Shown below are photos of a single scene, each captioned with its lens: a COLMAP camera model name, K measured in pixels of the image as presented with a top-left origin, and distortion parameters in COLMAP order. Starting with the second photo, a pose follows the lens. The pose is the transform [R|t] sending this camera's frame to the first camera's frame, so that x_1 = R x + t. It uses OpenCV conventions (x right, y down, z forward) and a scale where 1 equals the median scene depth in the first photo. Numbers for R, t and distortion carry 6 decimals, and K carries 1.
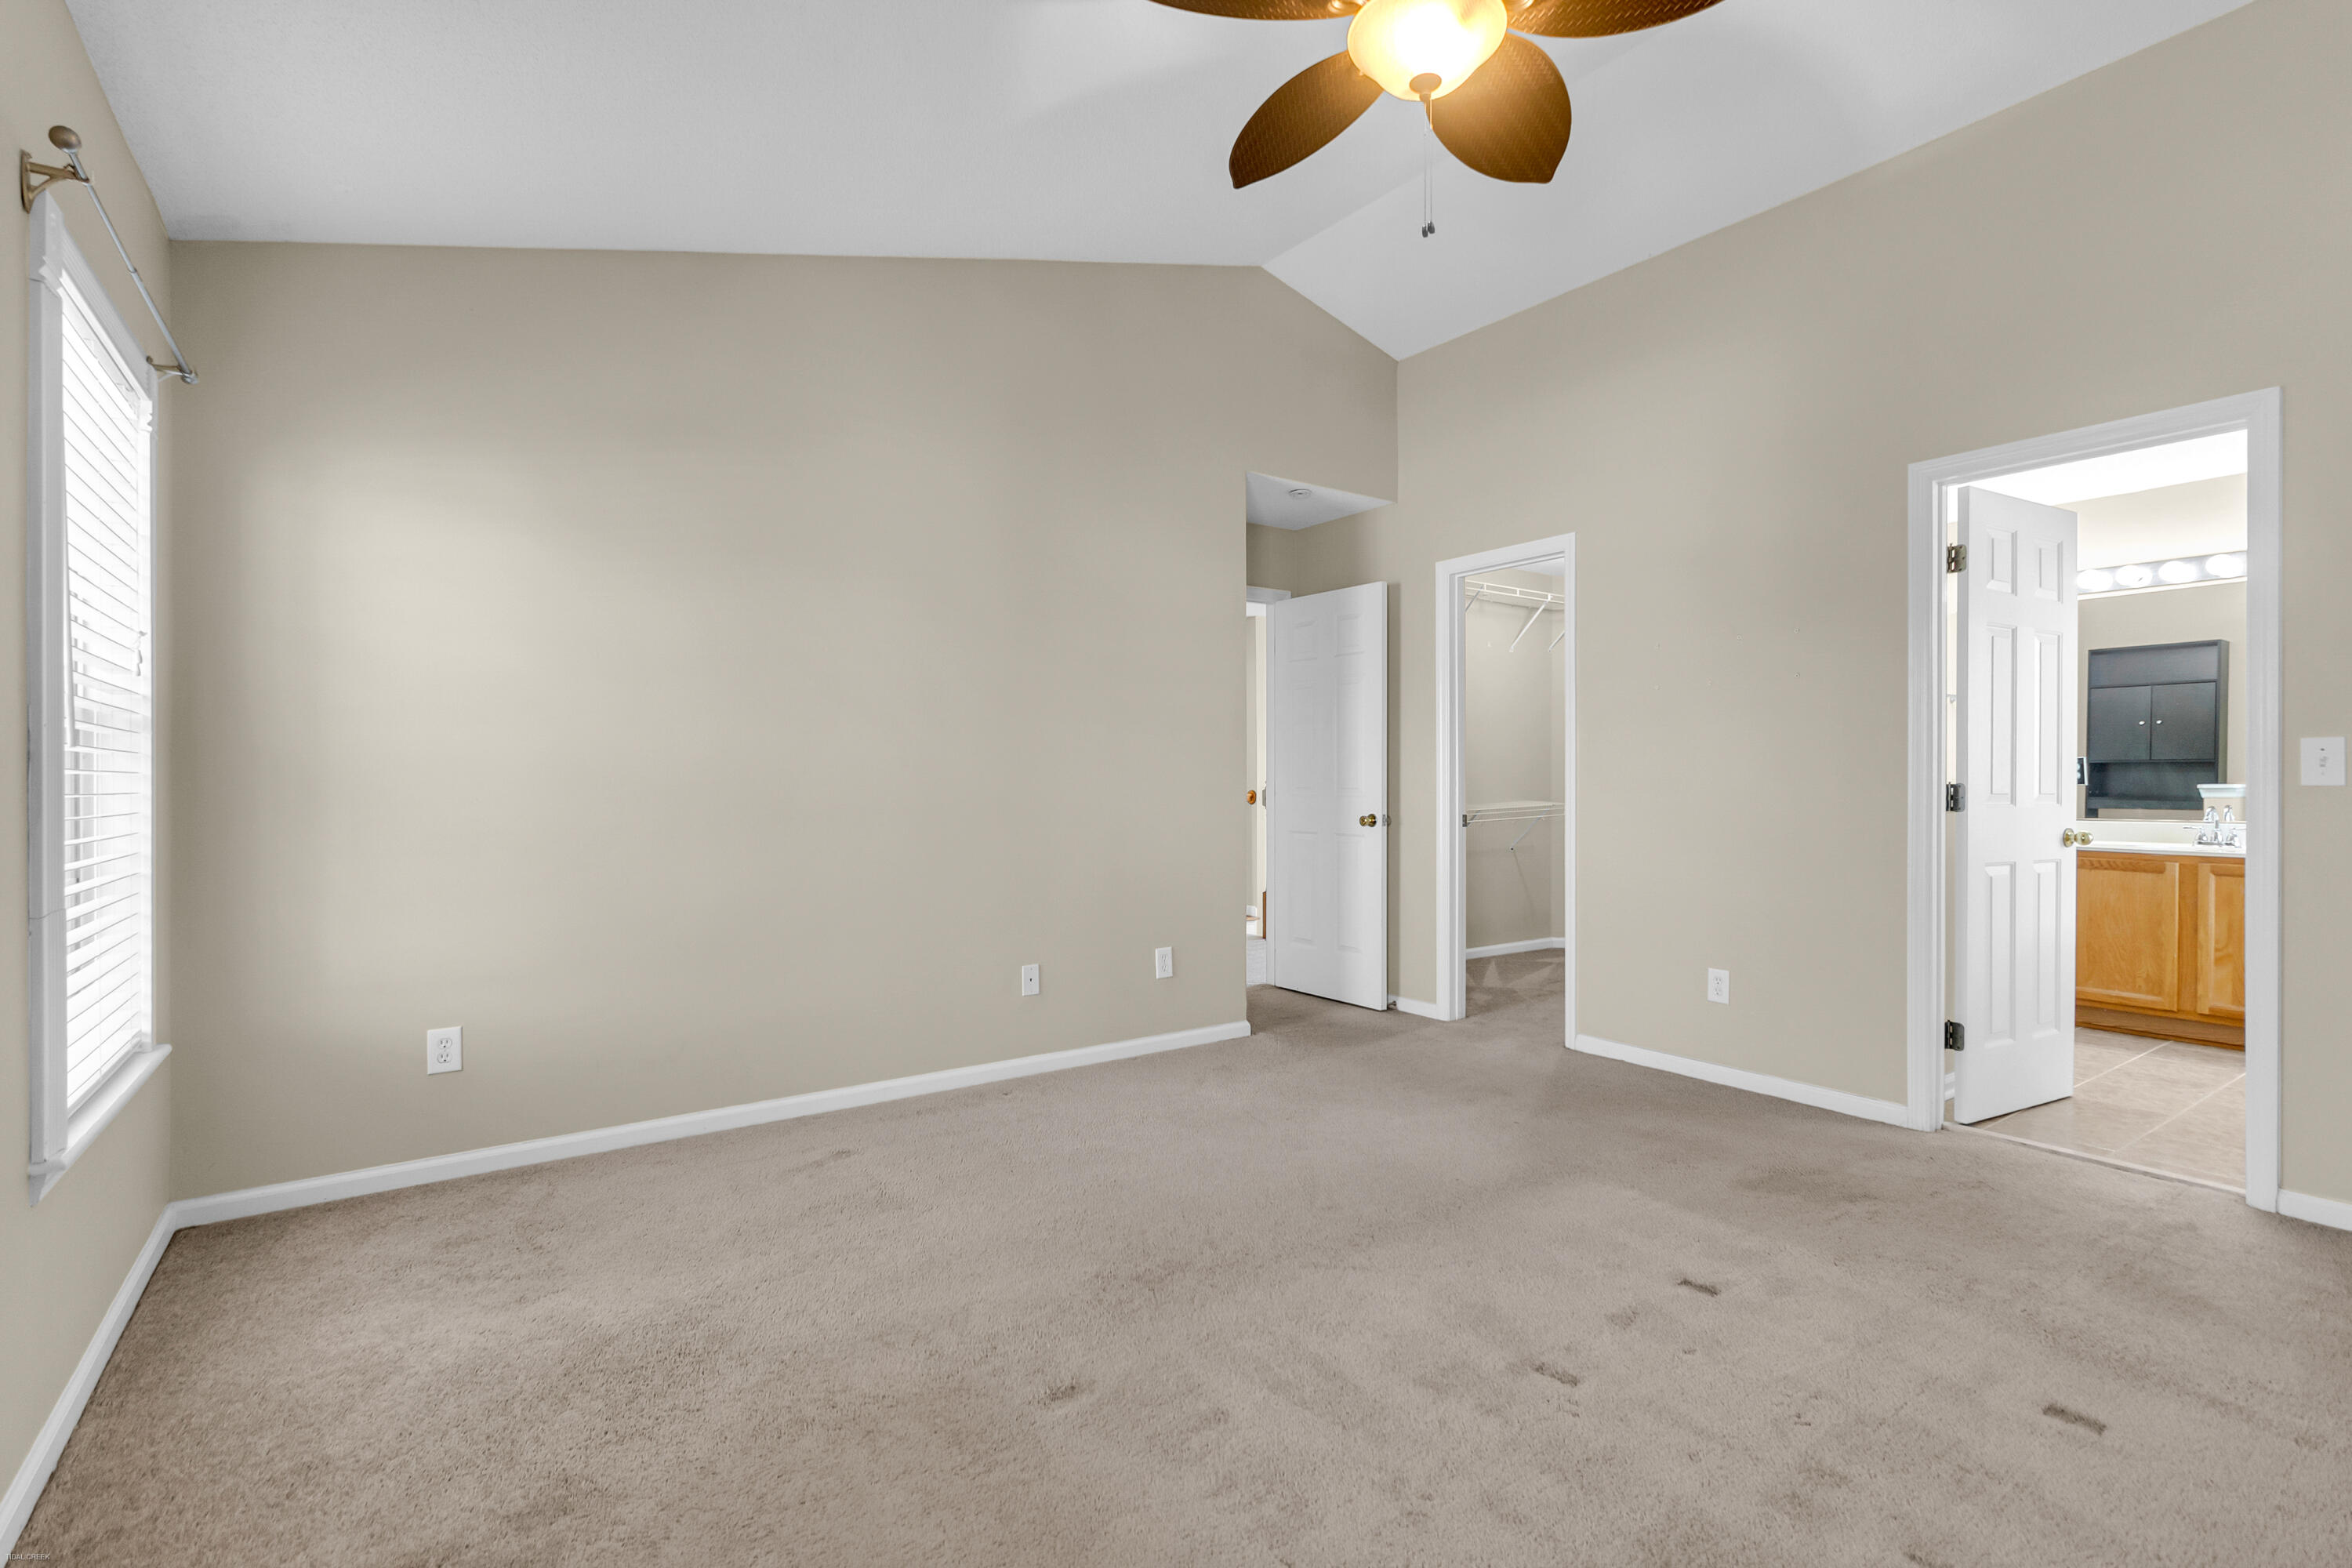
lens RADIAL K [[1095.4, 0, 1166.5], [0, 1095.4, 791.0], [0, 0, 1]] dist [-0.004927, 0.000188]
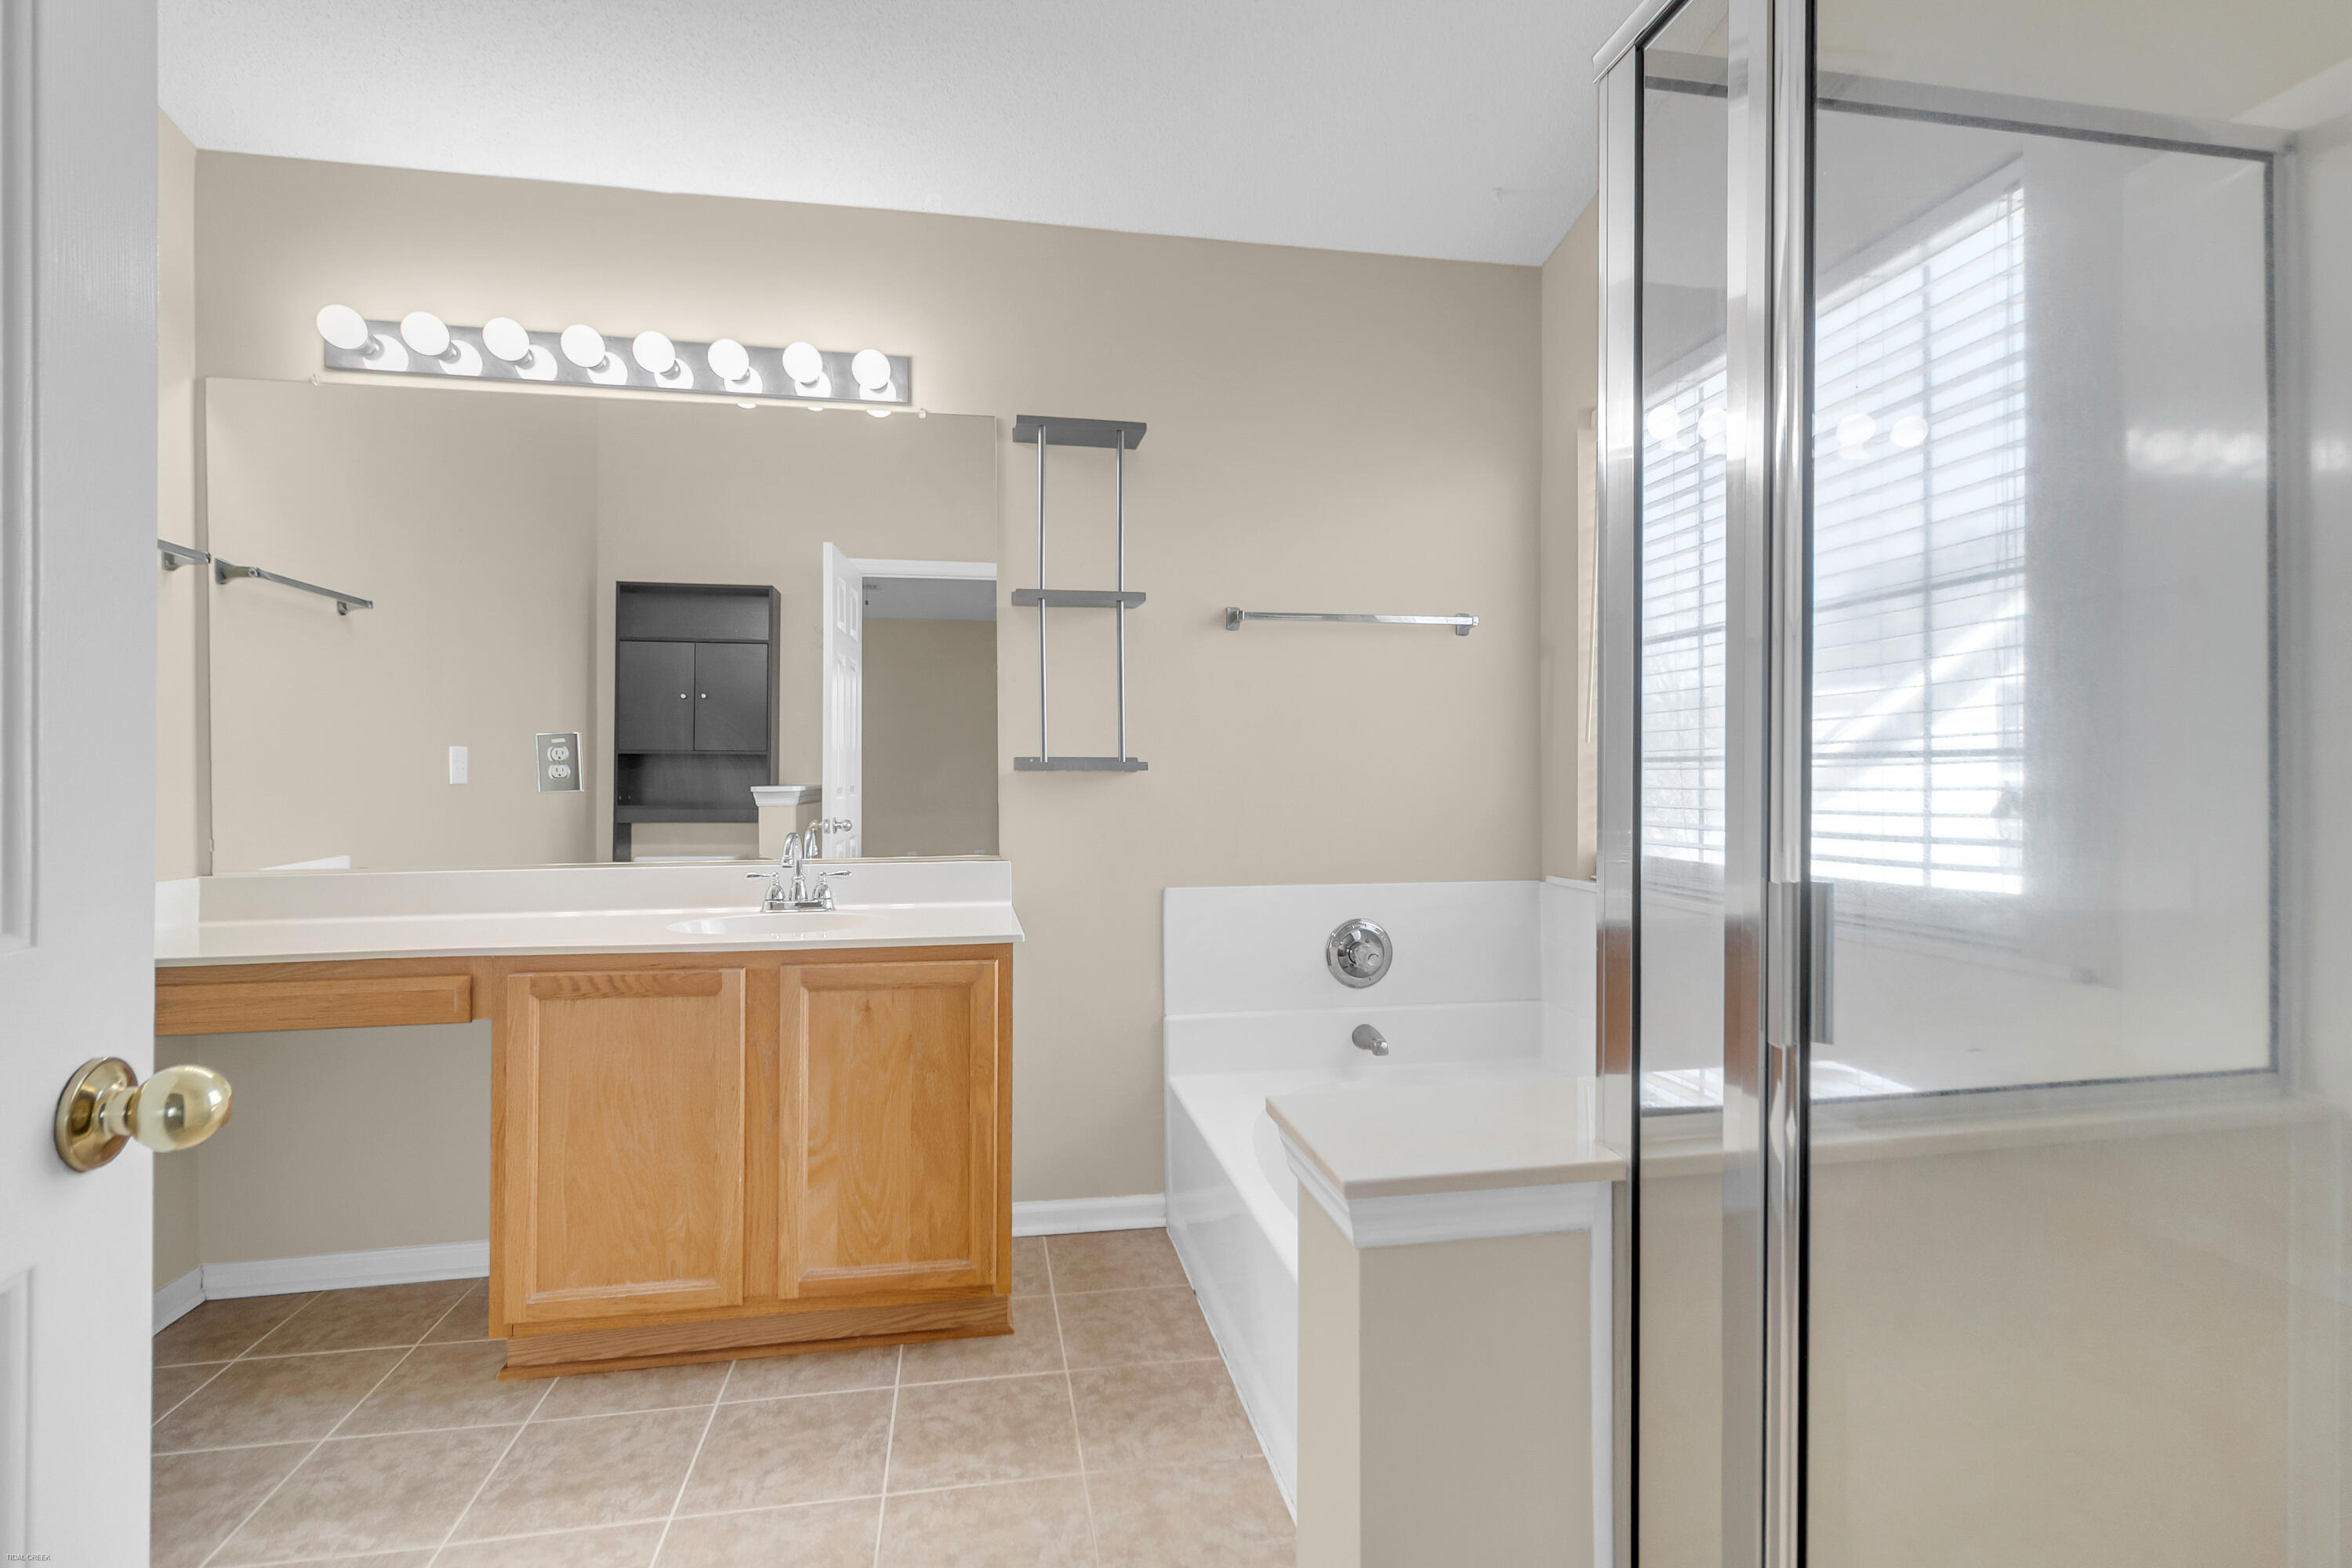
lens RADIAL K [[1095.4, 0, 1168.4], [0, 1095.4, 786.4], [0, 0, 1]] dist [-0.004927, 0.000188]
pose [[0.416316, 0.000550, 0.909220, 0.586417], [0.002067, 0.999997, -0.001551, -0.006659], [-0.909218, 0.002526, 0.416314, 0.648796]]
